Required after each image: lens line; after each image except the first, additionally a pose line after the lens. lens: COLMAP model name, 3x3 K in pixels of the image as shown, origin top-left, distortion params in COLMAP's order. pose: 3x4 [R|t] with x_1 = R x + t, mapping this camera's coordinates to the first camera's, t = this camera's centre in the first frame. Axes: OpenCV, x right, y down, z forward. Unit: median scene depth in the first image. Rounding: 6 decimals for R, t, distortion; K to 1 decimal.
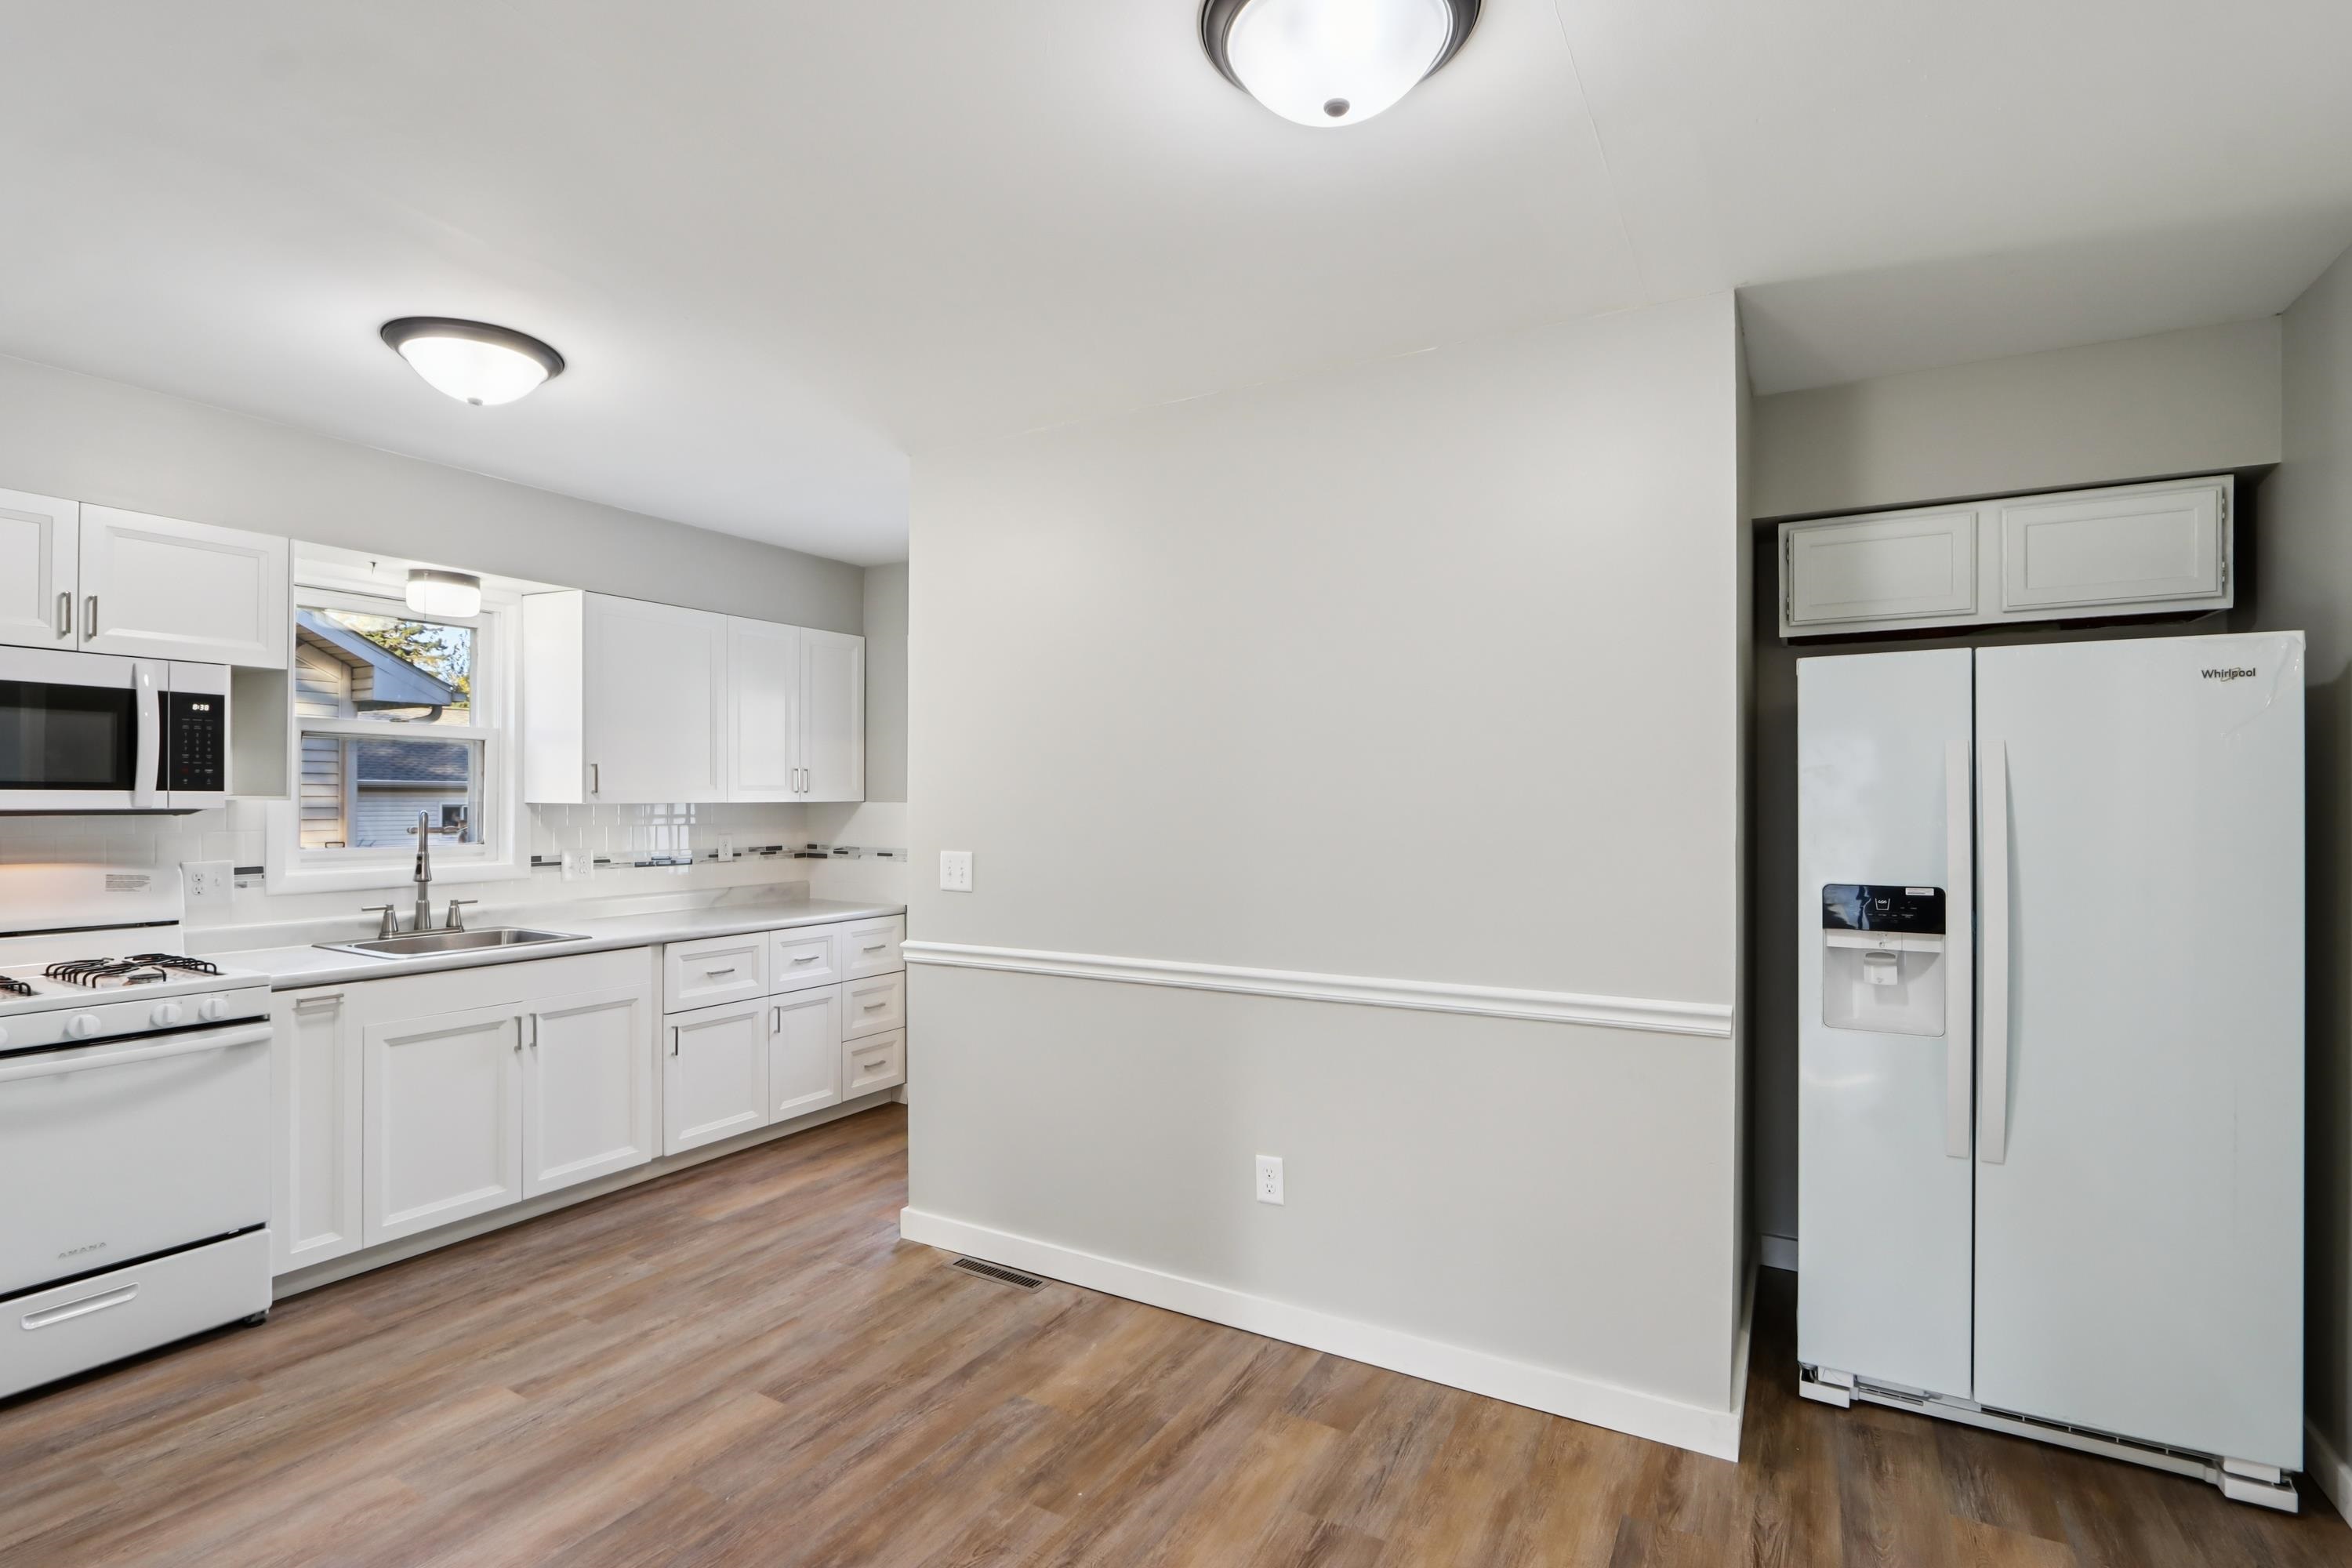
lens RADIAL K [[1111.1, 0, 1175.1], [0, 1111.1, 803.0], [0, 0, 1]] dist [-0.016060, 0.002472]
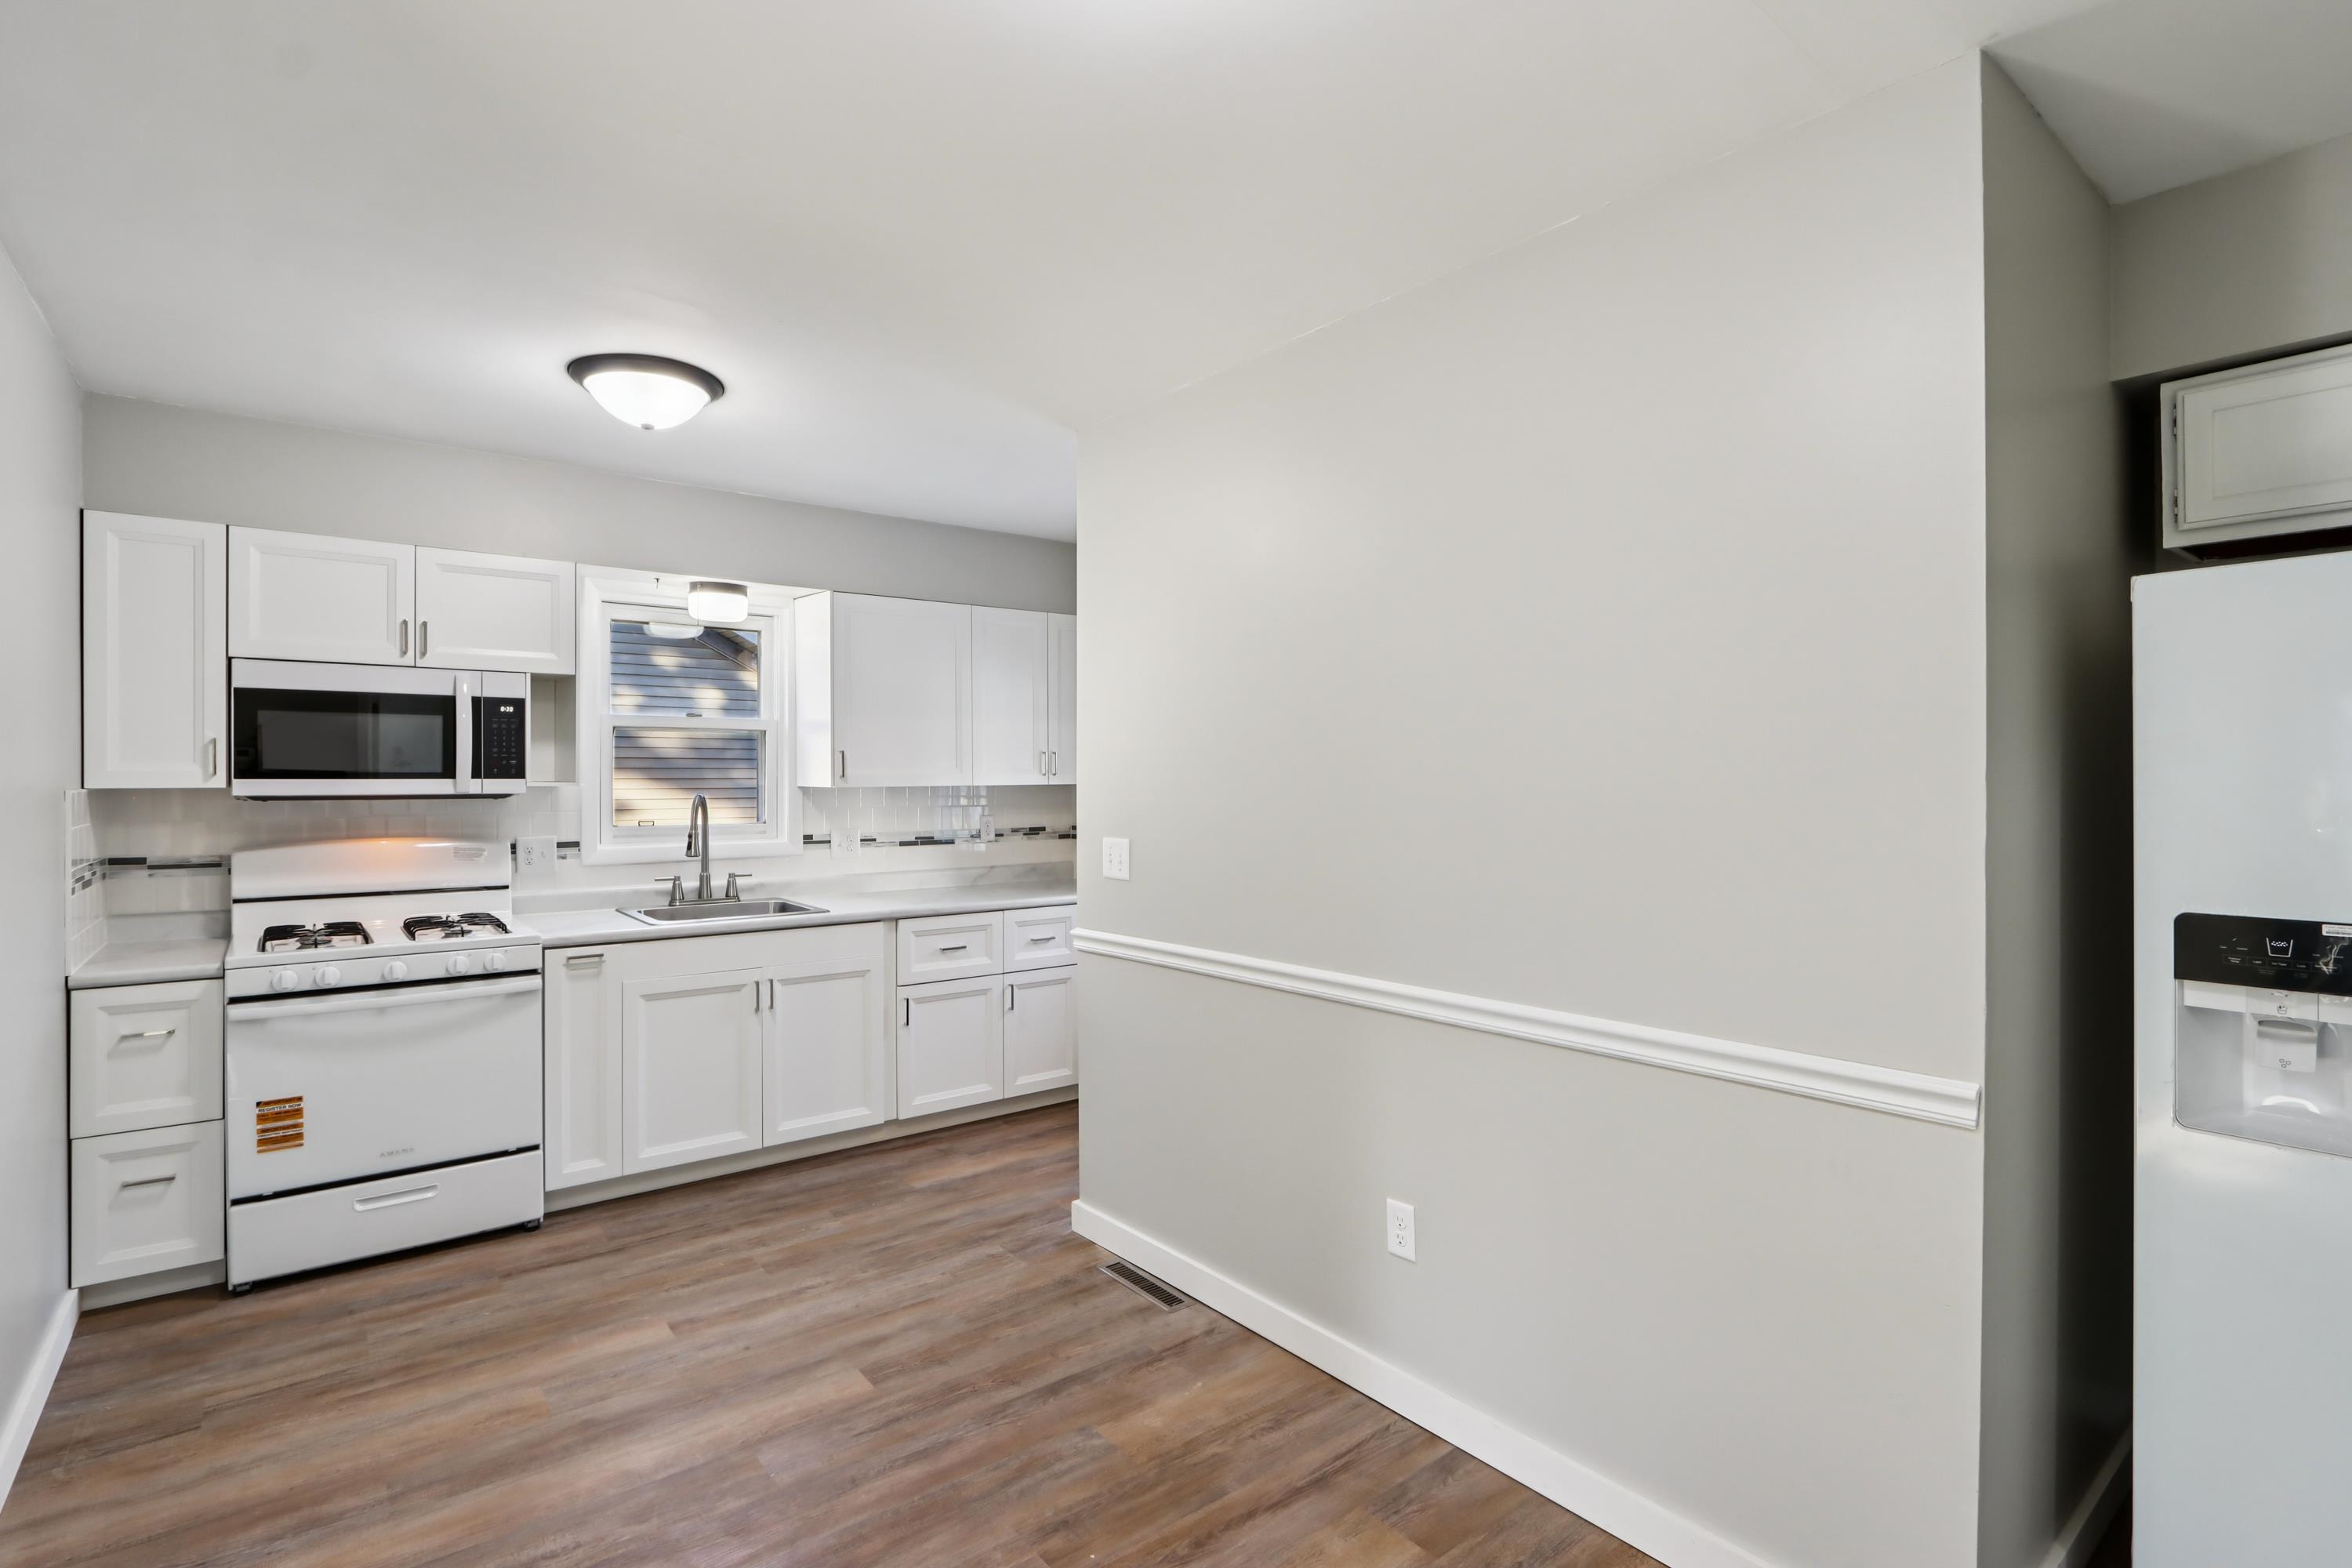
lens RADIAL K [[1112.3, 0, 1176.0], [0, 1112.3, 784.0], [0, 0, 1]] dist [-0.014026, 0.000346]
pose [[0.930538, -0.001468, -0.366192, 0.238679], [0.002637, 0.999993, 0.002691, -0.006702], [0.366185, -0.003470, 0.930535, 0.143195]]
